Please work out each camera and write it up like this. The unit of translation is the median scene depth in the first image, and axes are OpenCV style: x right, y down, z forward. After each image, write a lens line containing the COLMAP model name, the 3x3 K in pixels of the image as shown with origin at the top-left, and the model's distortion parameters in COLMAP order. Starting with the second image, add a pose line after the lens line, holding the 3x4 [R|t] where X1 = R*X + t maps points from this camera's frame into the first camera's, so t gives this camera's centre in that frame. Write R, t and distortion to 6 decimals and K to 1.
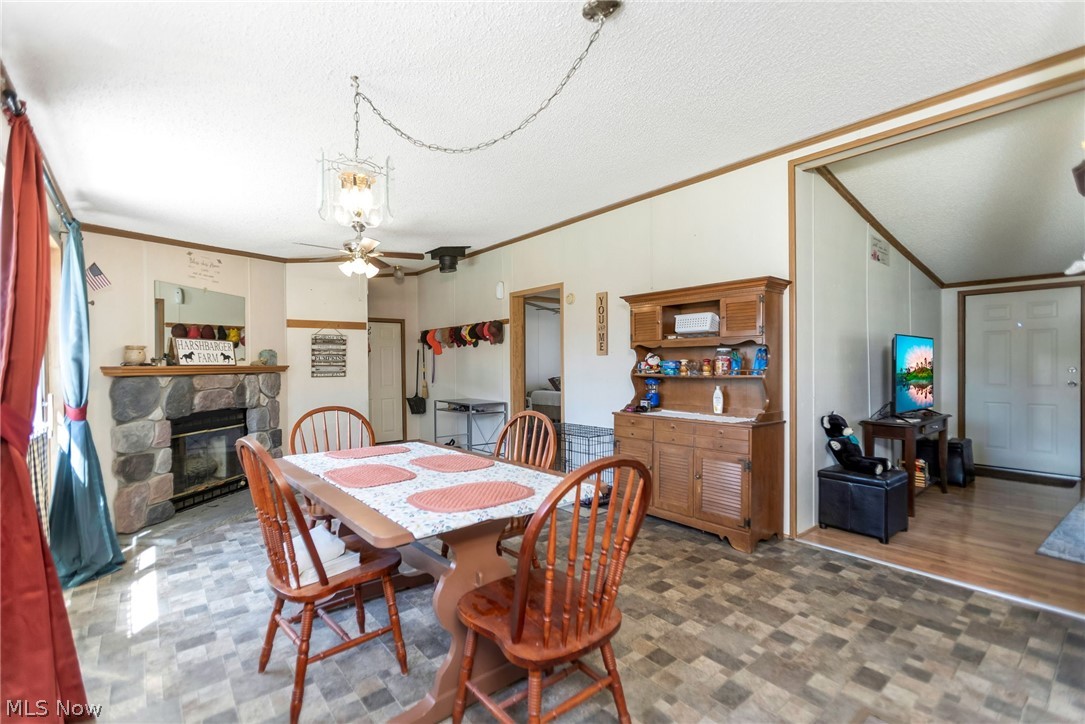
lens RADIAL K [[488.4, 0, 546.4], [0, 488.4, 366.5], [0, 0, 1]] dist [-0.000008, 0.001093]
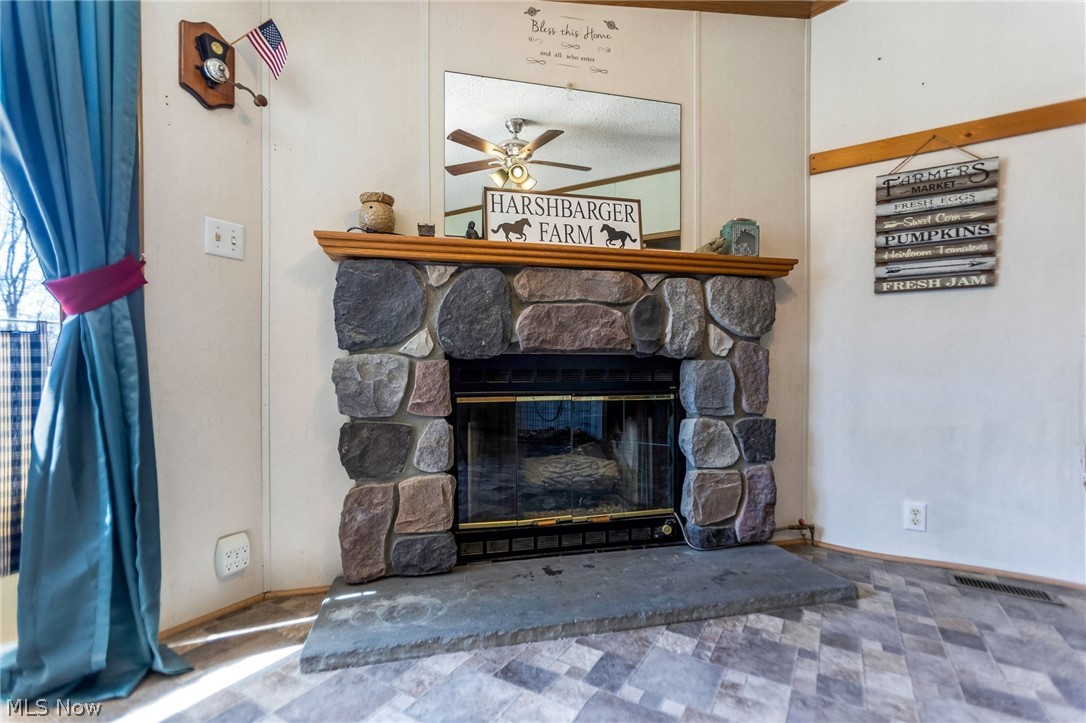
lens RADIAL K [[488.9, 0, 546.9], [0, 488.9, 366.0], [0, 0, 1]] dist [-0.000008, 0.001093]
pose [[0.325374, 0.010055, -0.945532, -0.265533], [-0.007227, 0.999941, 0.008147, 0.097044], [0.945558, 0.004183, 0.325427, 0.815425]]
